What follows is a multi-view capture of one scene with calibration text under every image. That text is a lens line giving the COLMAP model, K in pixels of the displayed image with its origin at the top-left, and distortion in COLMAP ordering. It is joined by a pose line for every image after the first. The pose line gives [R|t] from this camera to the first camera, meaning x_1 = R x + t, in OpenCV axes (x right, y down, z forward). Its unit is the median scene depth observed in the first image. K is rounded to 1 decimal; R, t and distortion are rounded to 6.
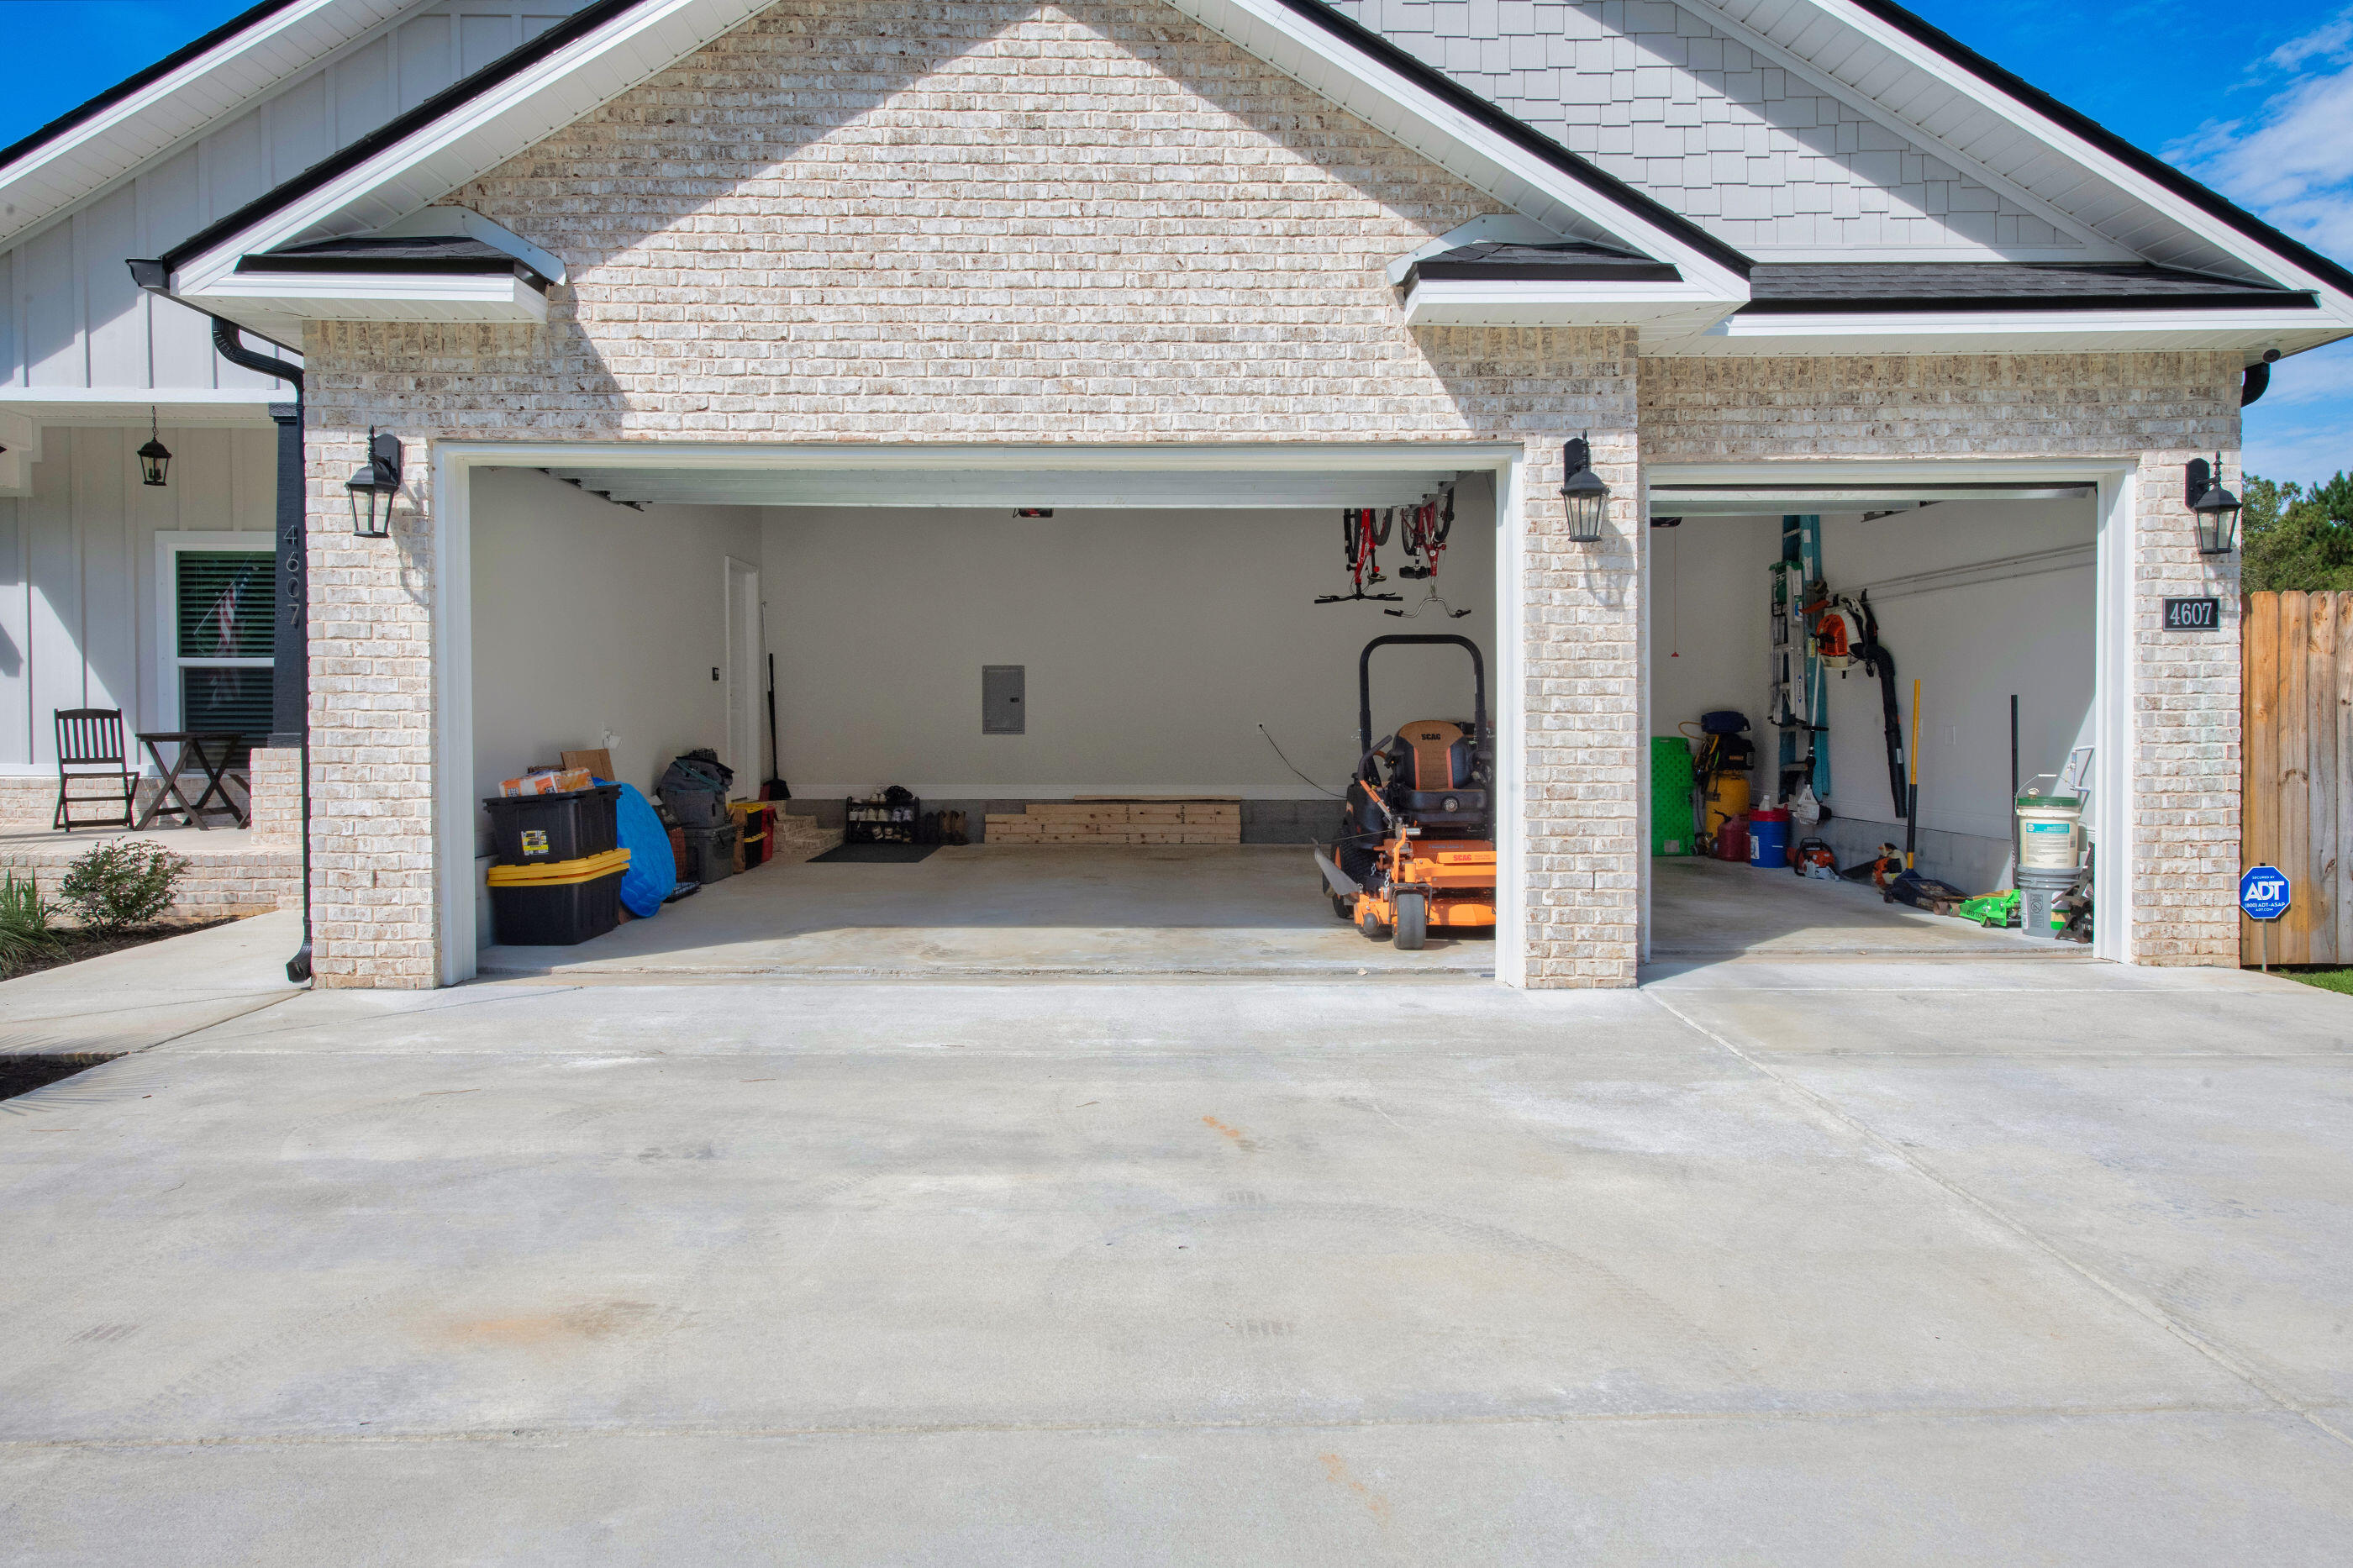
lens RADIAL K [[1571.3, 0, 1173.9], [0, 1571.3, 730.0], [0, 0, 1]] dist [0.024345, -0.000094]
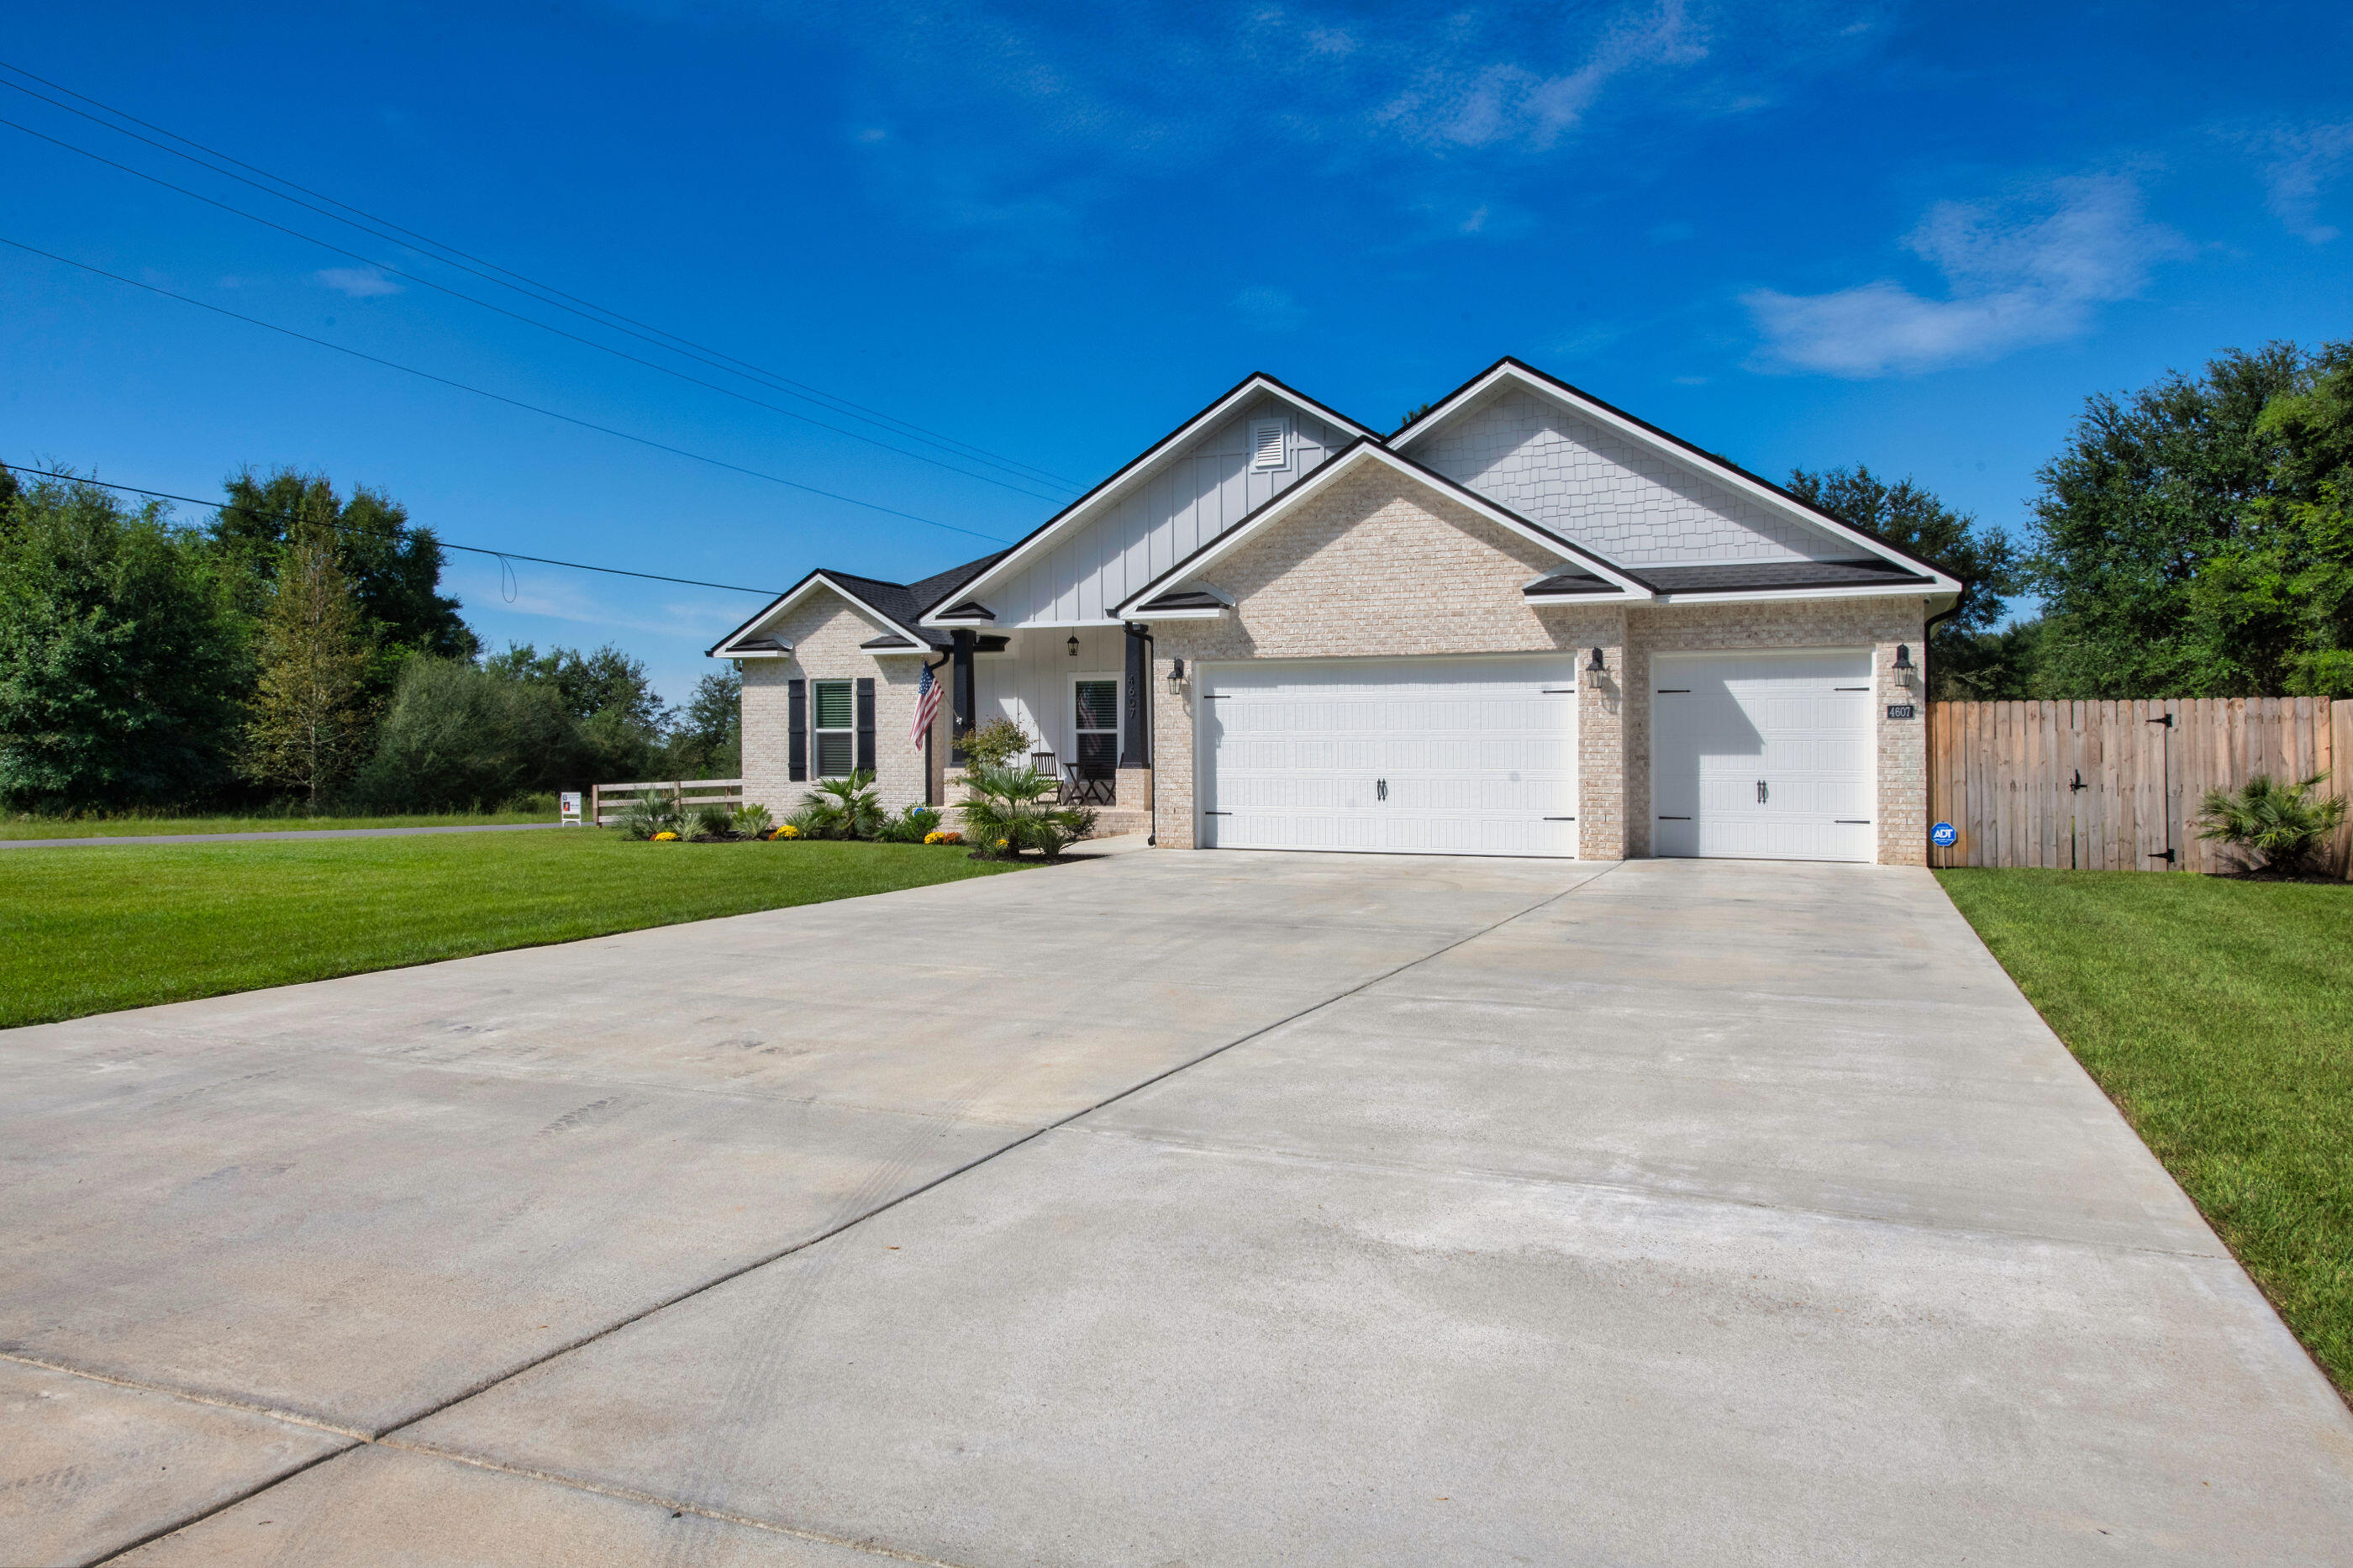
lens RADIAL K [[1619.5, 0, 1177.0], [0, 1619.5, 821.7], [0, 0, 1]] dist [-0.278292, -0.000061]
pose [[0.916708, 0.013875, -0.399317, 0.663579], [-0.000987, 0.999472, 0.032464, 0.016714], [0.399557, -0.029366, 0.916238, -1.665631]]
